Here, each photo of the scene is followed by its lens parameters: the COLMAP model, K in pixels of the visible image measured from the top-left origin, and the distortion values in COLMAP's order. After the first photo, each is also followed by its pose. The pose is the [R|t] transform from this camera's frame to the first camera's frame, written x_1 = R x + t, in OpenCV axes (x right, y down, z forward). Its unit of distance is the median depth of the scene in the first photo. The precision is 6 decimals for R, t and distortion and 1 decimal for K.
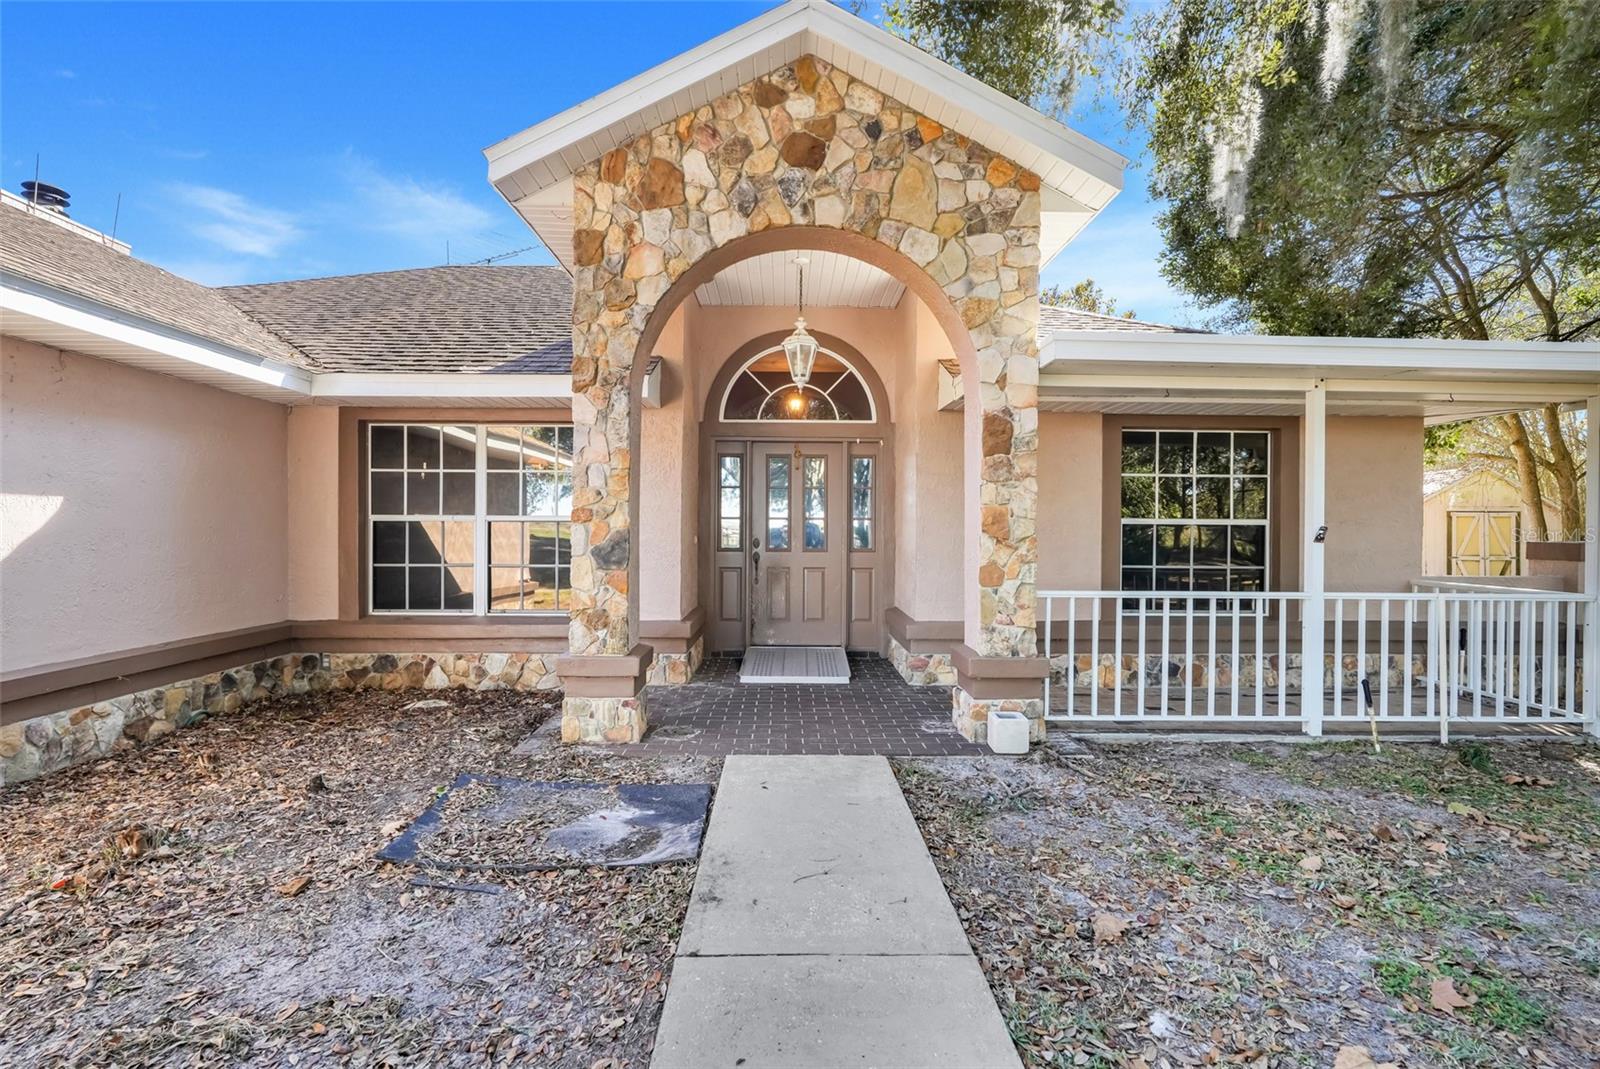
lens RADIAL K [[713.0, 0, 809.4], [0, 713.0, 532.3], [0, 0, 1]] dist [-0.002653, 0.000100]
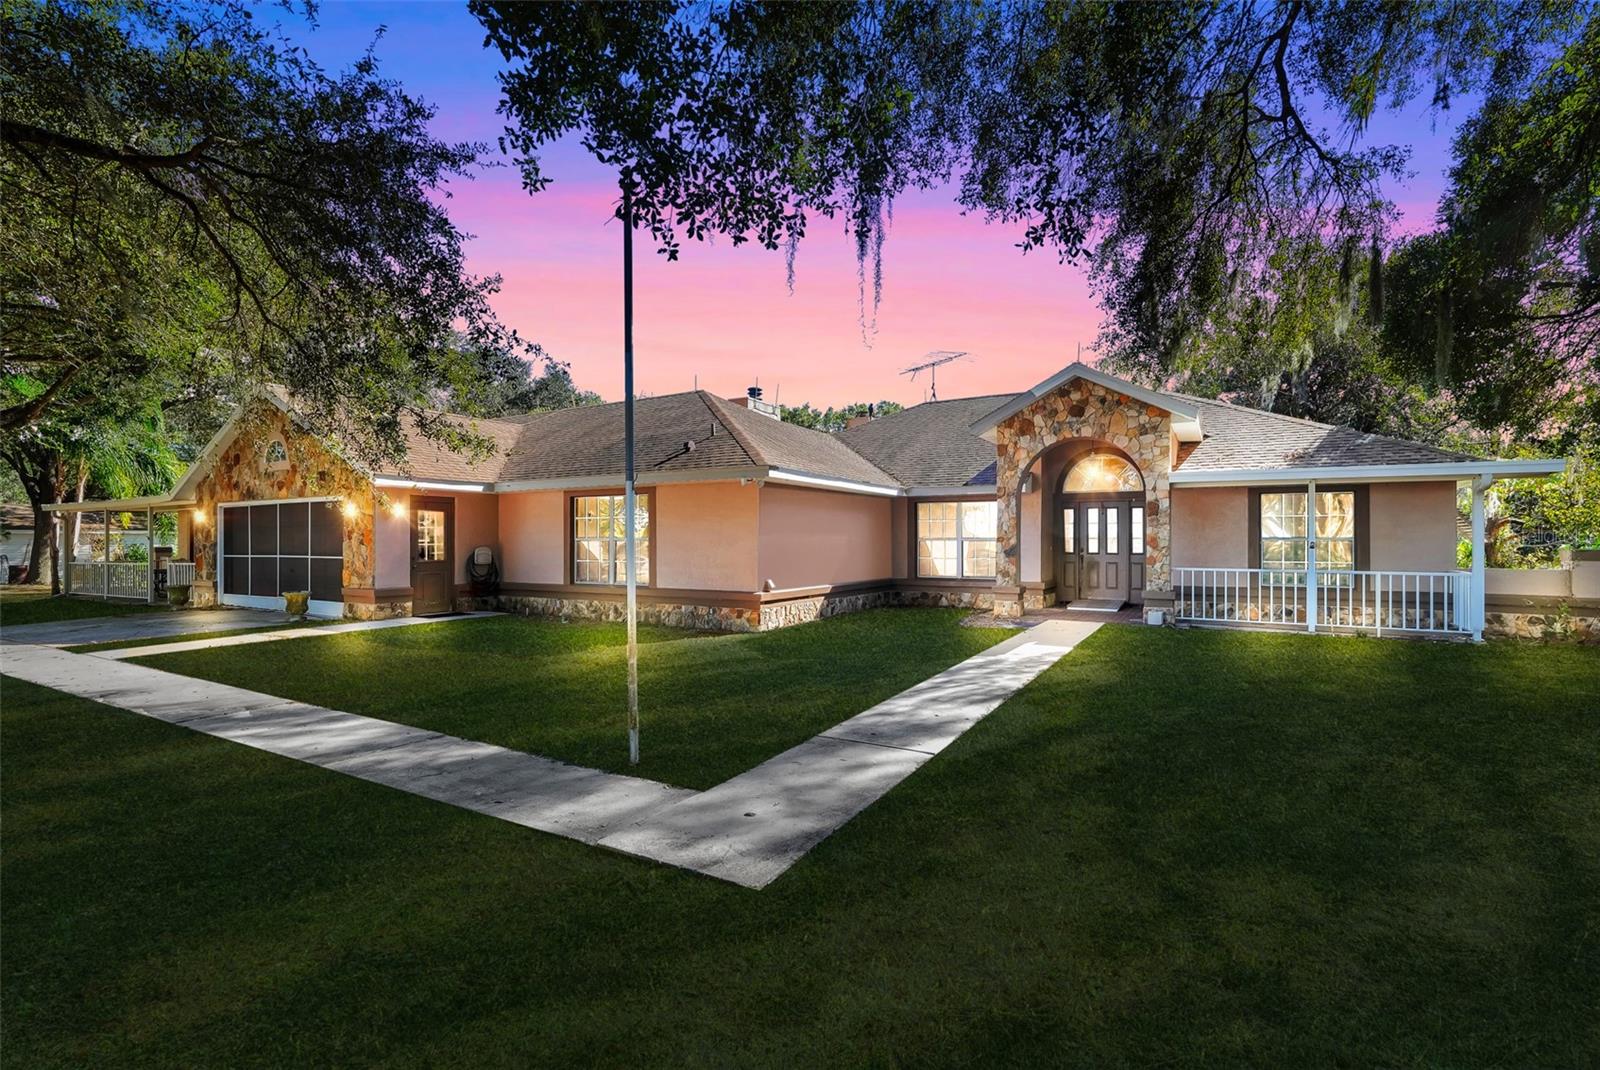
lens RADIAL K [[713.0, 0, 805.9], [0, 713.0, 535.9], [0, 0, 1]] dist [-0.002653, 0.000100]
pose [[0.849555, -0.009966, -0.527405, 0.569603], [0.004492, 0.999922, -0.011659, -0.007512], [0.527480, 0.007536, 0.849534, -1.989797]]
